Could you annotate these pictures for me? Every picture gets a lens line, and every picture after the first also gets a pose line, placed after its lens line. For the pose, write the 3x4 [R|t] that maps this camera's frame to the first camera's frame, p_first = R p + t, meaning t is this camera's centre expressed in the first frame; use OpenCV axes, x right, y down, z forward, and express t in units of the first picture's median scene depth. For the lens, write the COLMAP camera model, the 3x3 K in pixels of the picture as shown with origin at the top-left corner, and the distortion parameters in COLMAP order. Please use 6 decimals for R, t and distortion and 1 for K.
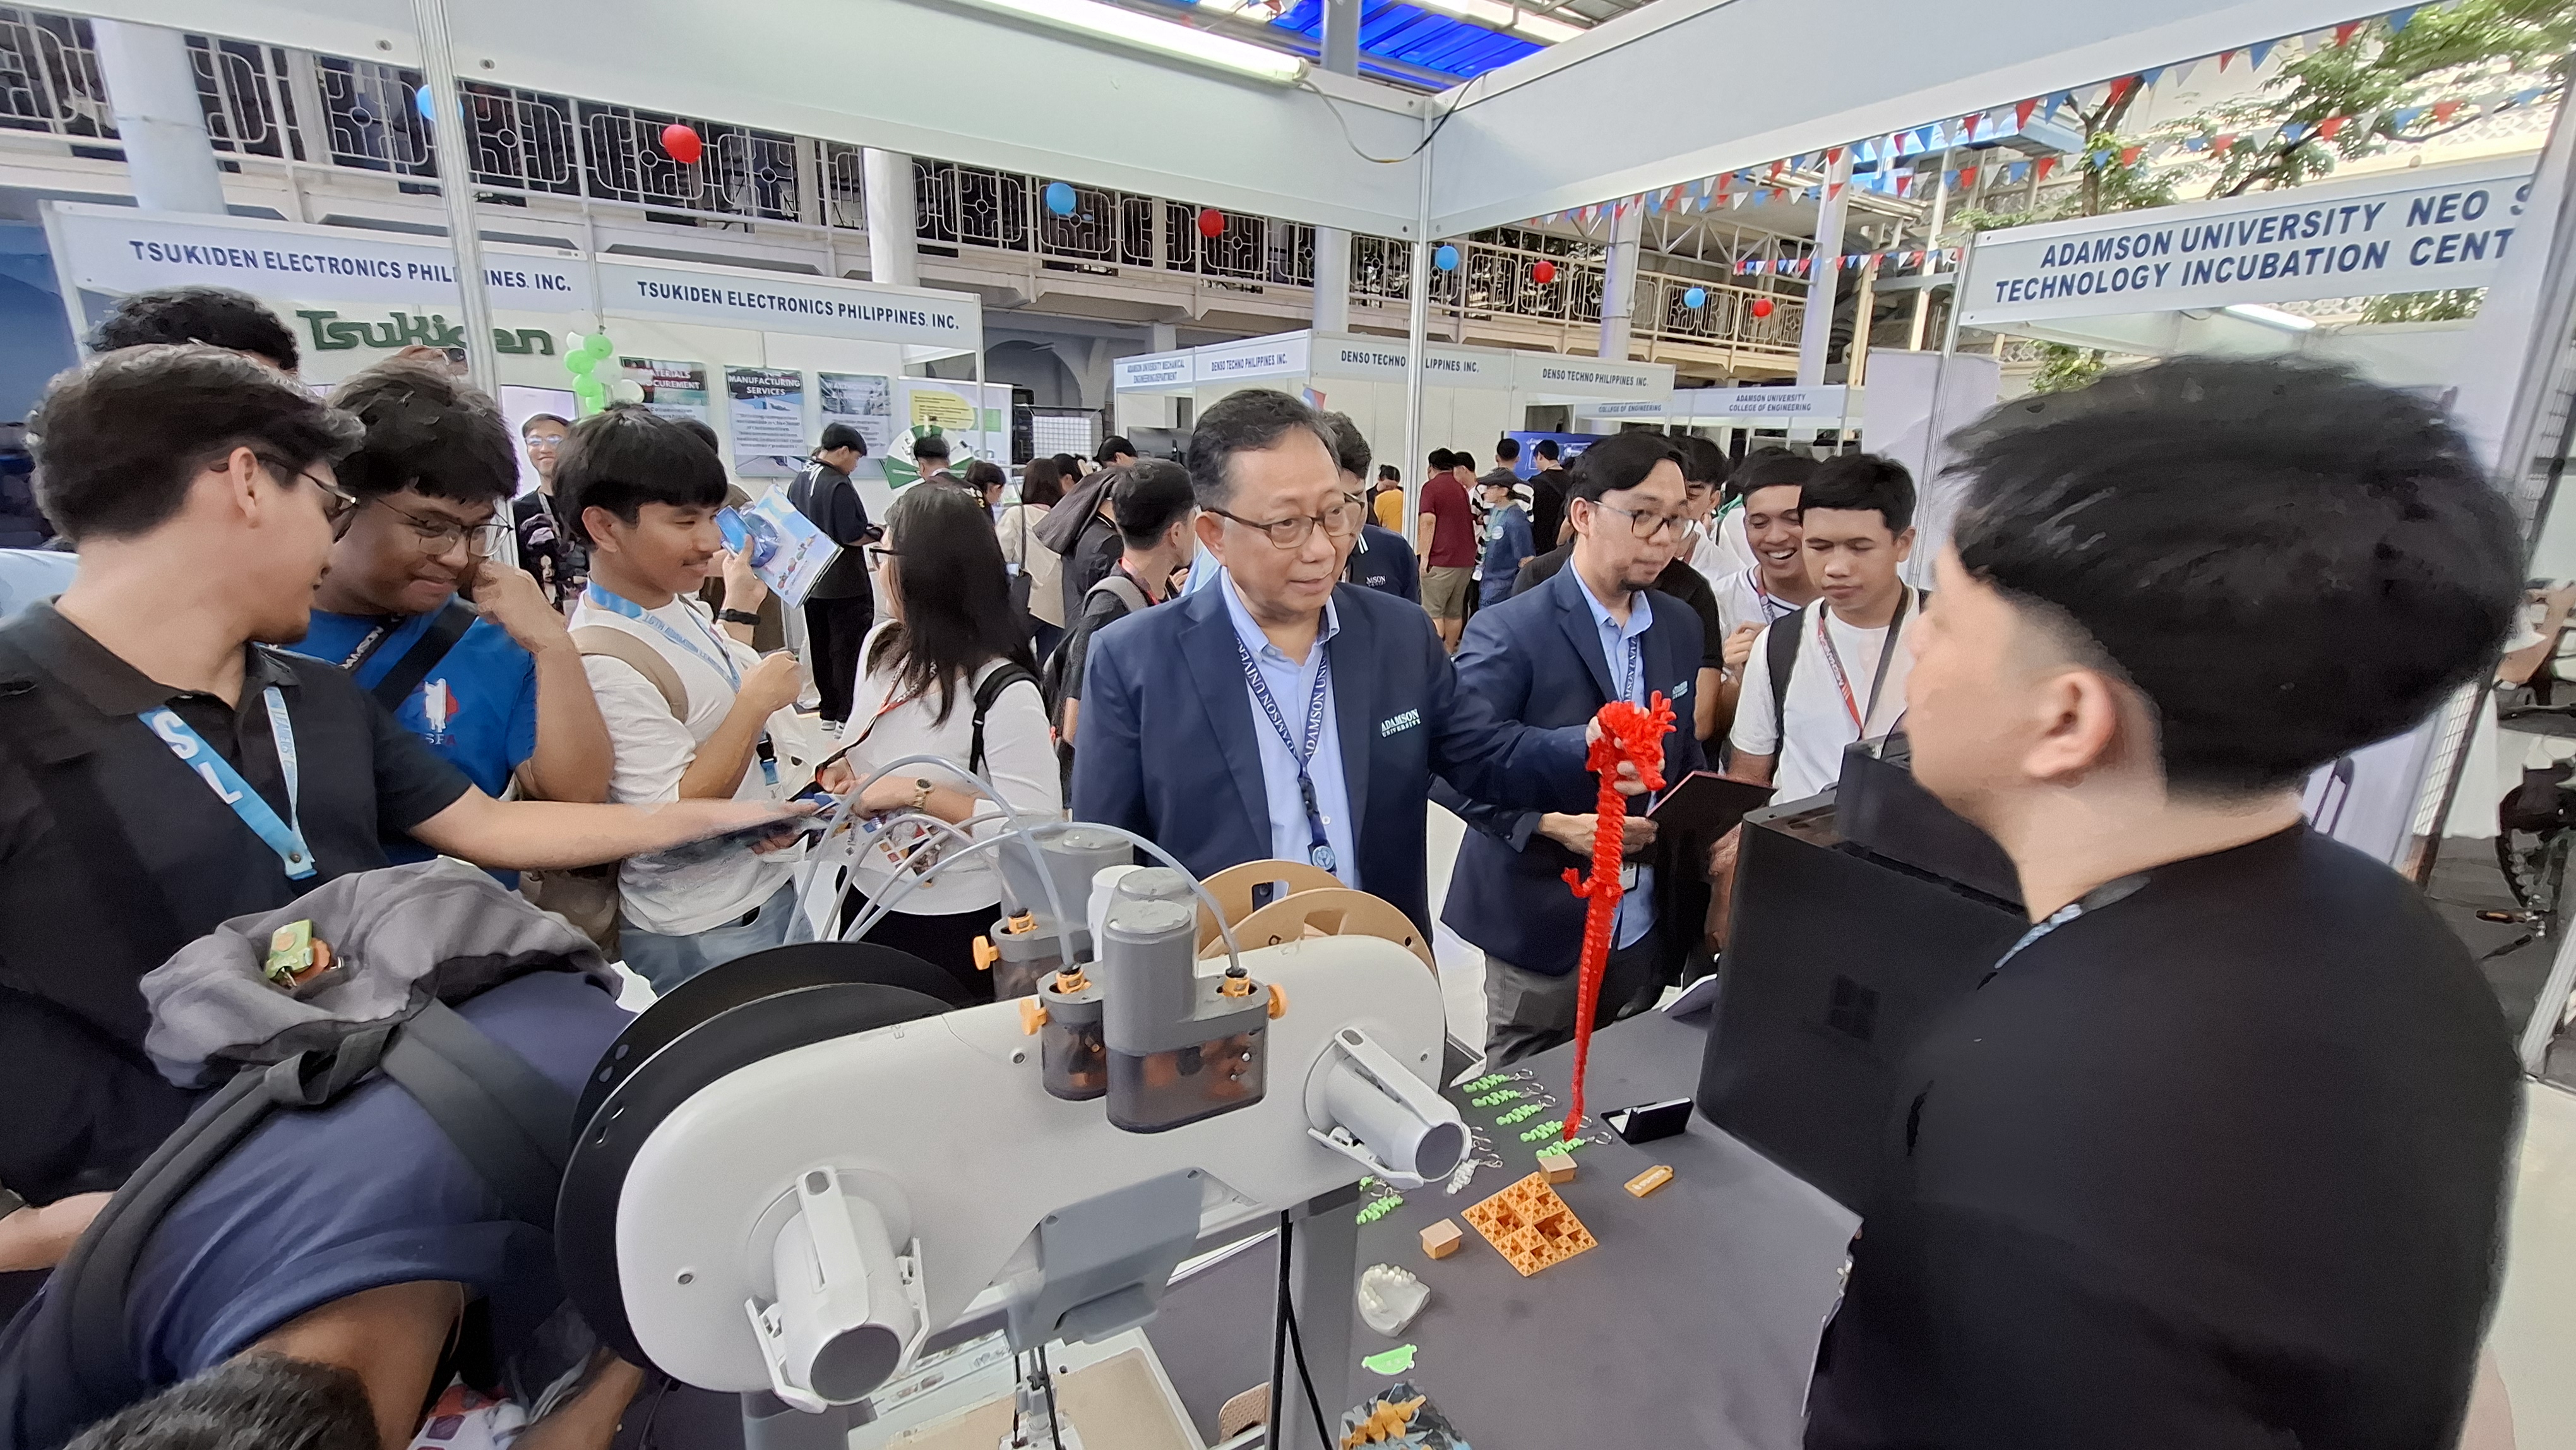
lens RADIAL K [[1000.5, 0, 1293.2], [0, 1000.5, 697.3], [0, 0, 1]] dist [0.002908, -0.001328]
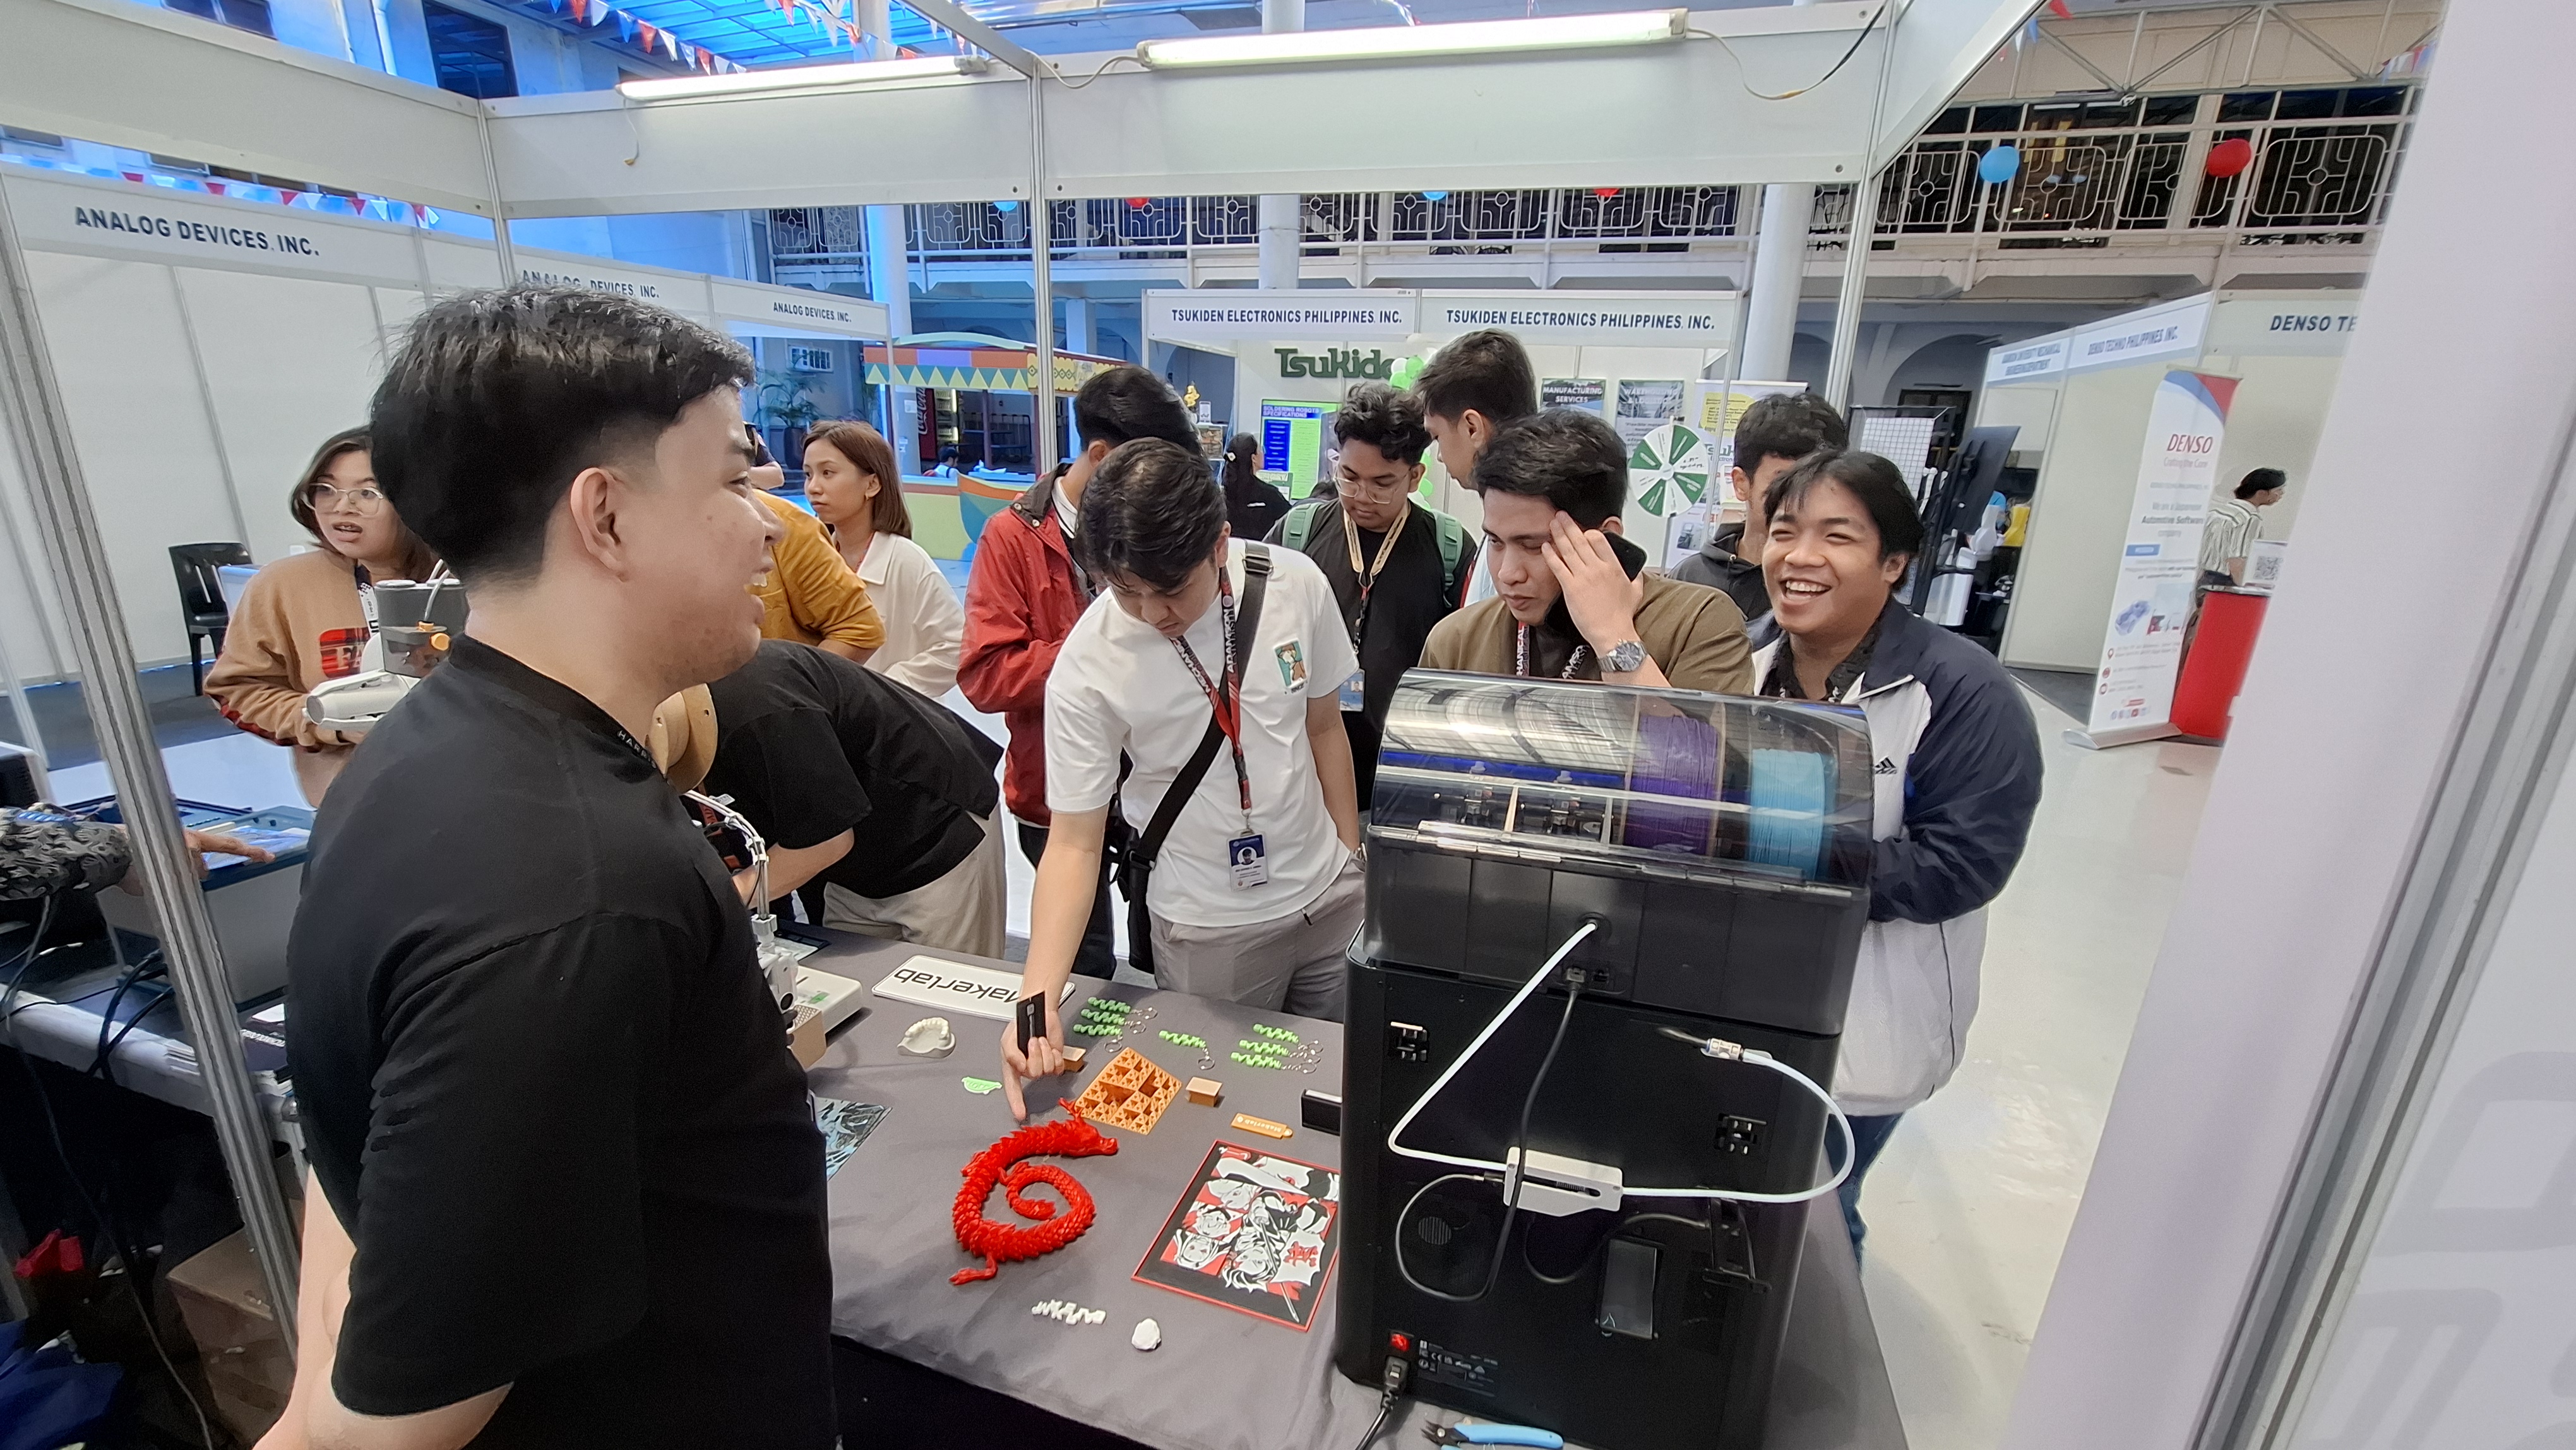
lens RADIAL K [[1000.5, 0, 1322.5], [0, 1000.5, 717.4], [0, 0, 1]] dist [0.002908, -0.001328]
pose [[0.679617, 0.194027, -0.707442, 0.134125], [-0.188053, 0.978241, 0.087641, -0.014802], [0.709054, 0.073474, 0.701316, 0.077257]]
